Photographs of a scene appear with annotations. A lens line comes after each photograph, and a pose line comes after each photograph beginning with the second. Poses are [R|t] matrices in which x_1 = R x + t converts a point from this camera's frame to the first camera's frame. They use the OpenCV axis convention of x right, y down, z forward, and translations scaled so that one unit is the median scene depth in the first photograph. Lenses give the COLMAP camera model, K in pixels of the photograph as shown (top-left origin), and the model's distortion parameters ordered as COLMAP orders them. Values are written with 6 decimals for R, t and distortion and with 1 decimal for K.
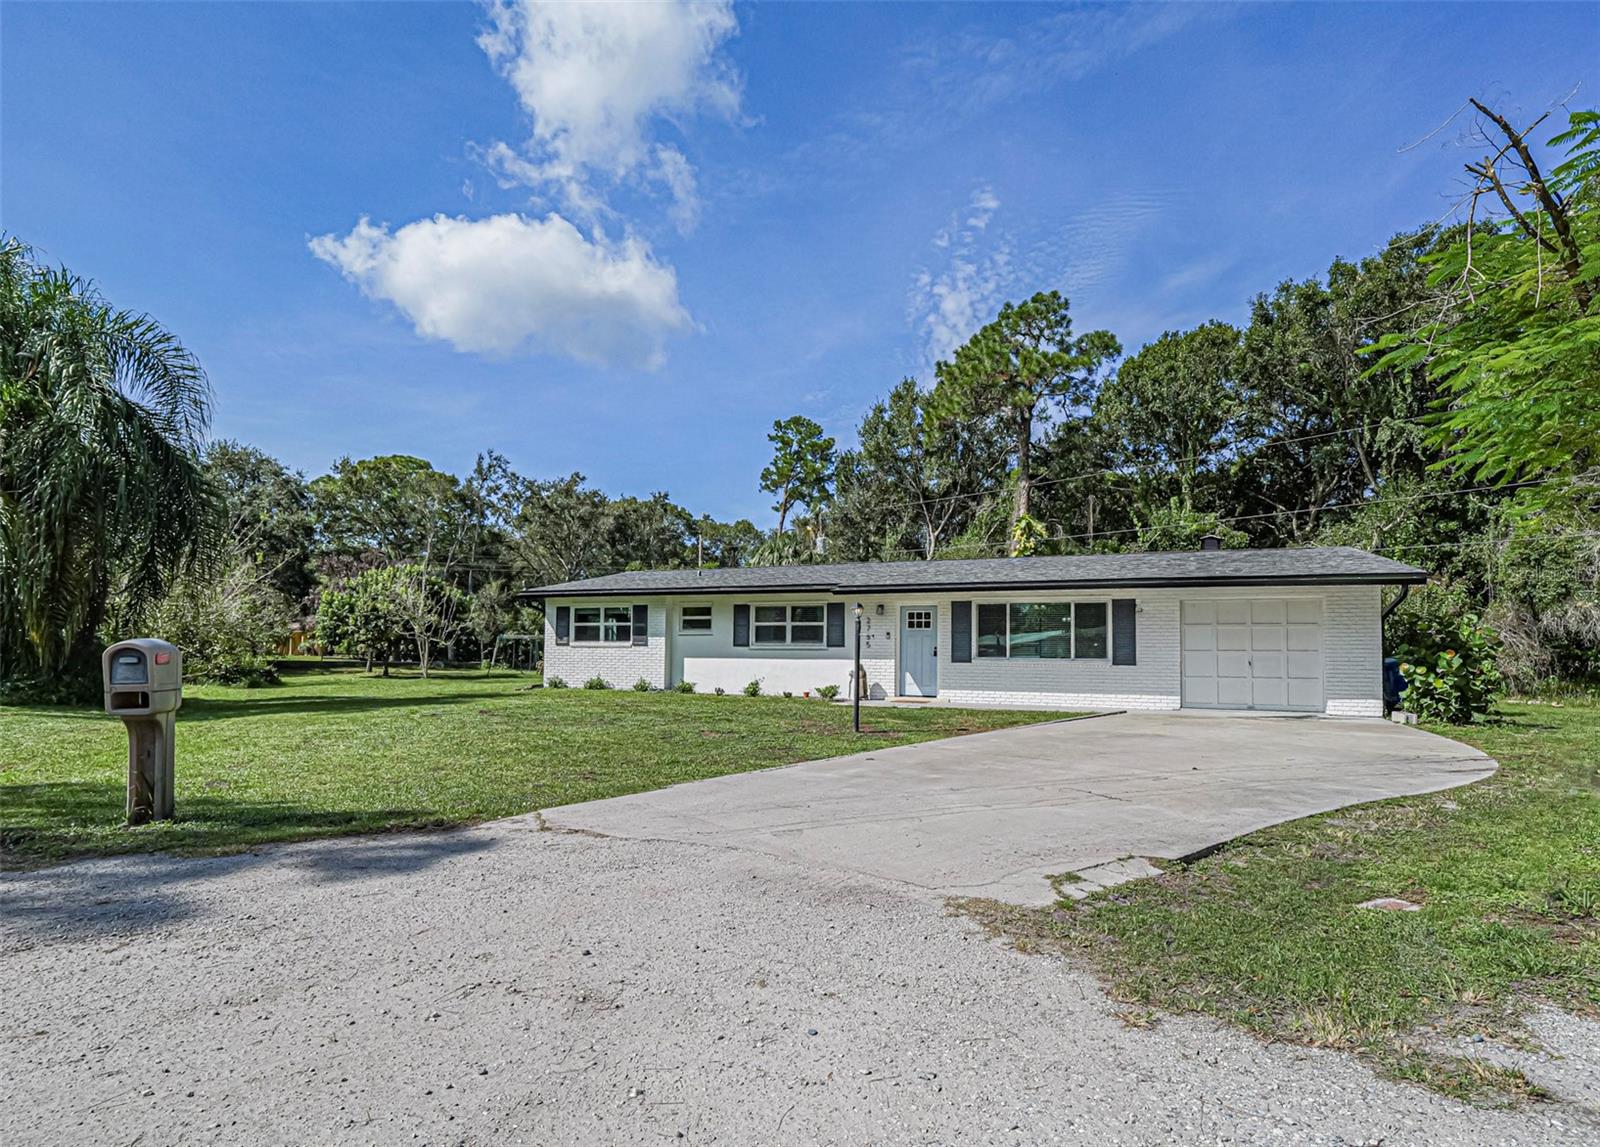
lens RADIAL K [[731.0, 0, 800.7], [0, 731.0, 633.8], [0, 0, 1]] dist [-0.002931, -0.000365]
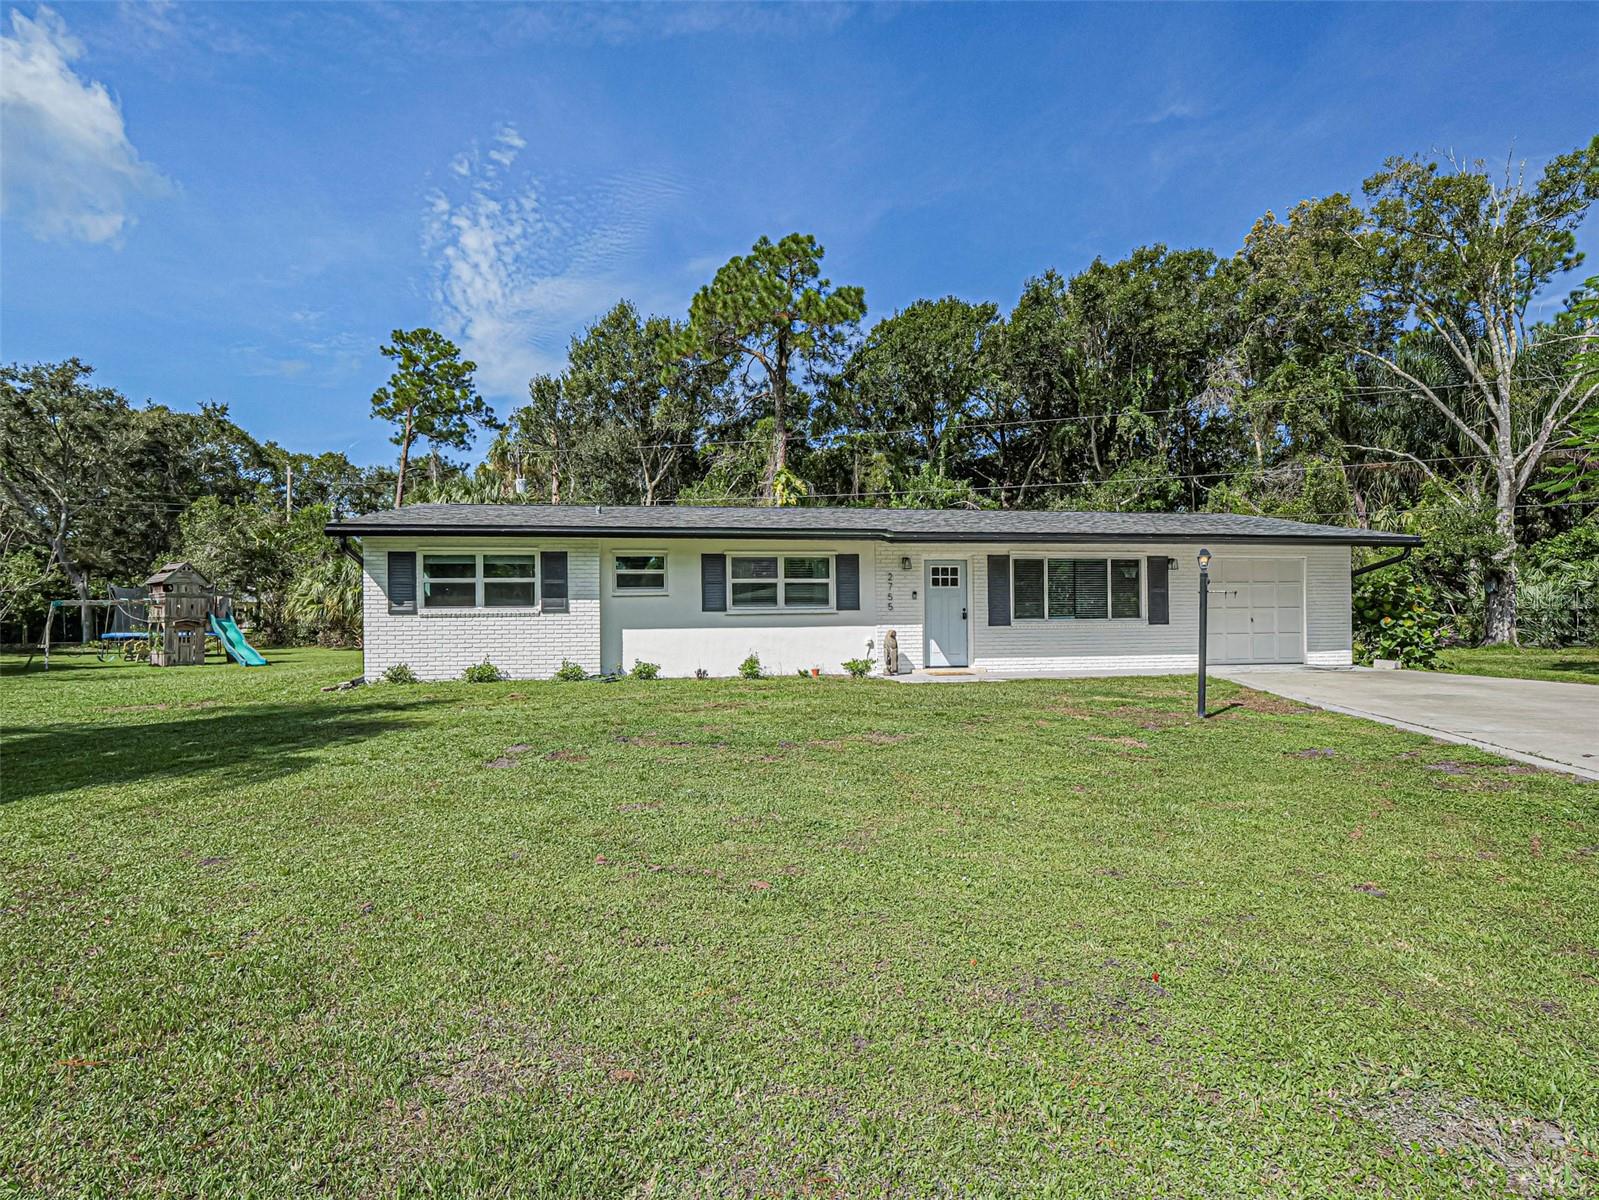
lens RADIAL K [[777.9, 0, 778.7], [0, 777.9, 604.7], [0, 0, 1]] dist [-0.010957, -0.001116]
pose [[0.869215, -0.009639, 0.494340, -0.397670], [0.005942, 0.999941, 0.009050, 0.003909], [-0.494398, -0.004929, 0.869221, 0.288932]]
